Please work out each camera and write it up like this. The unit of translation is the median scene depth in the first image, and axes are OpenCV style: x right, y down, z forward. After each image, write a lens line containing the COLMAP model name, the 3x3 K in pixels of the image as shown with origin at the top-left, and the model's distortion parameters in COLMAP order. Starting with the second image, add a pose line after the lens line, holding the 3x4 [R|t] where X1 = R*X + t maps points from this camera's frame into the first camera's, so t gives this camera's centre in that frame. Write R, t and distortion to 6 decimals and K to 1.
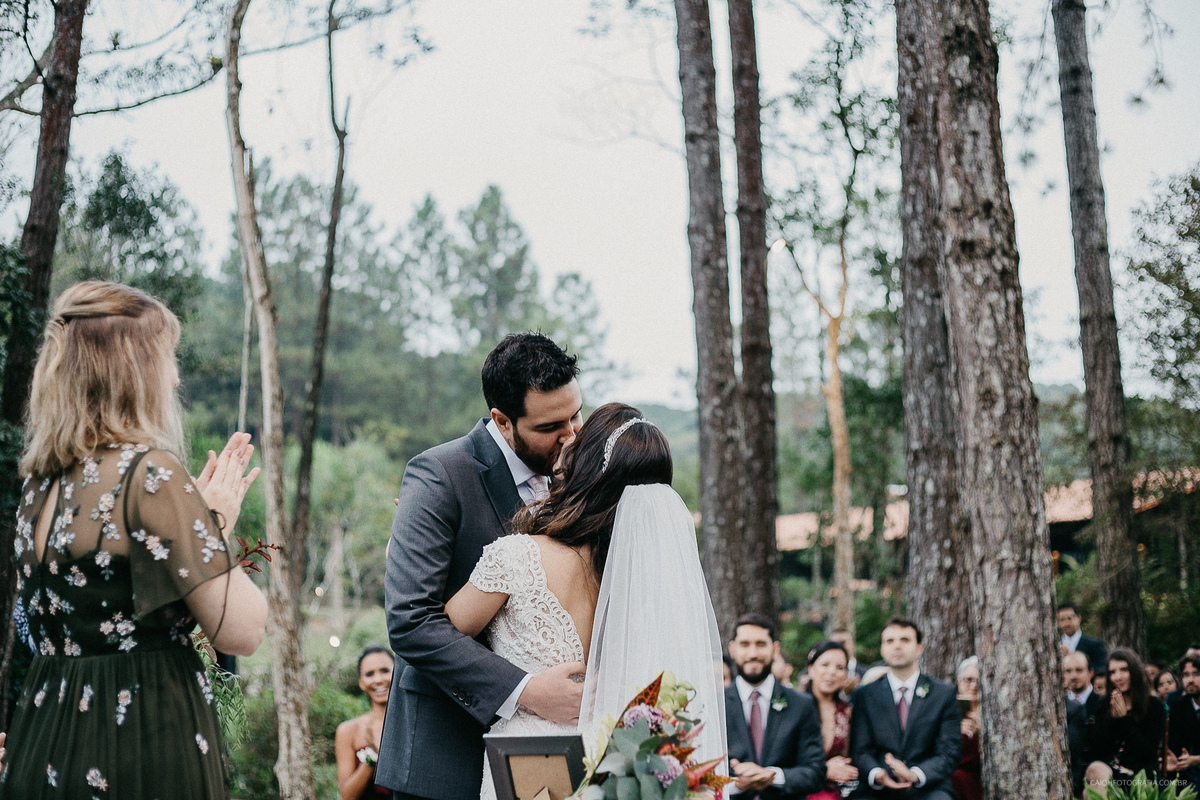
lens RADIAL K [[1753.1, 0, 614.8], [0, 1753.1, 398.3], [0, 0, 1]] dist [-0.078467, -0.145074]
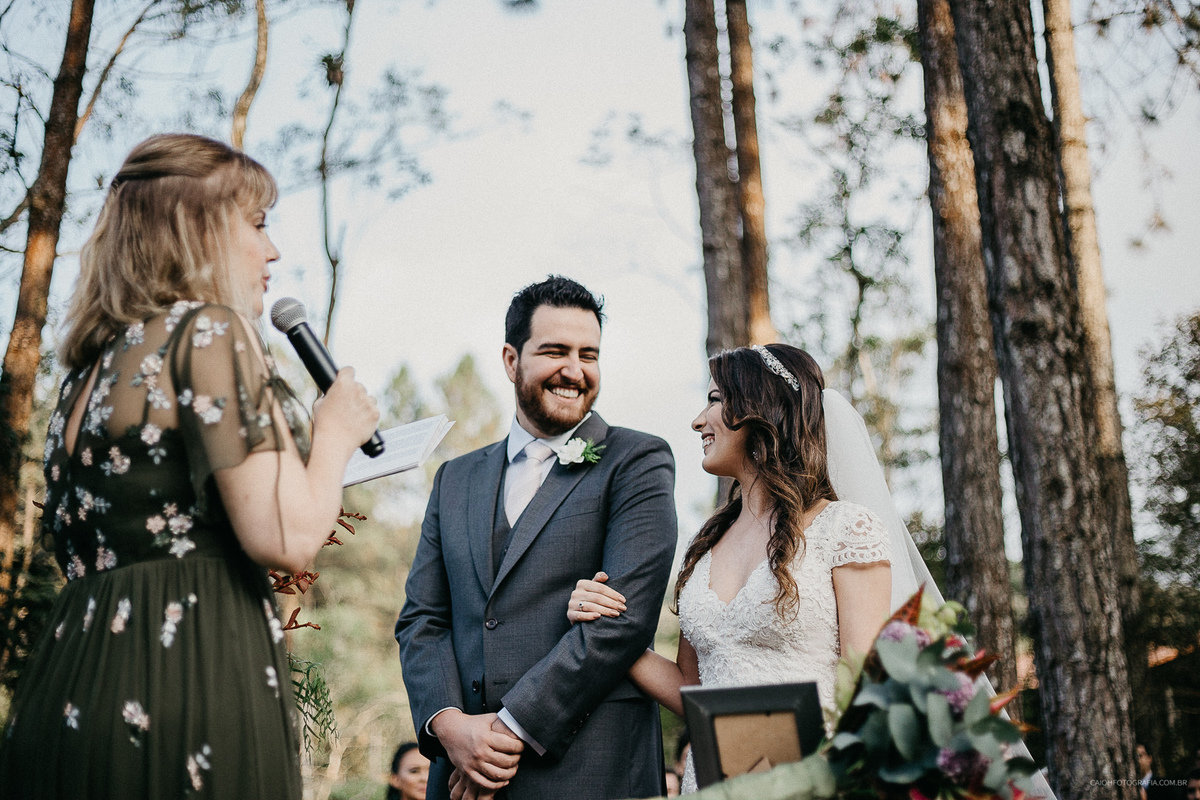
lens RADIAL K [[1724.2, 0, 584.9], [0, 1724.2, 400.1], [0, 0, 1]] dist [-0.173819, 0.044693]
pose [[0.999885, 0.012735, 0.008219, -0.043613], [-0.011721, 0.993476, -0.113436, 0.058936], [-0.009610, 0.113327, 0.993511, 0.103741]]
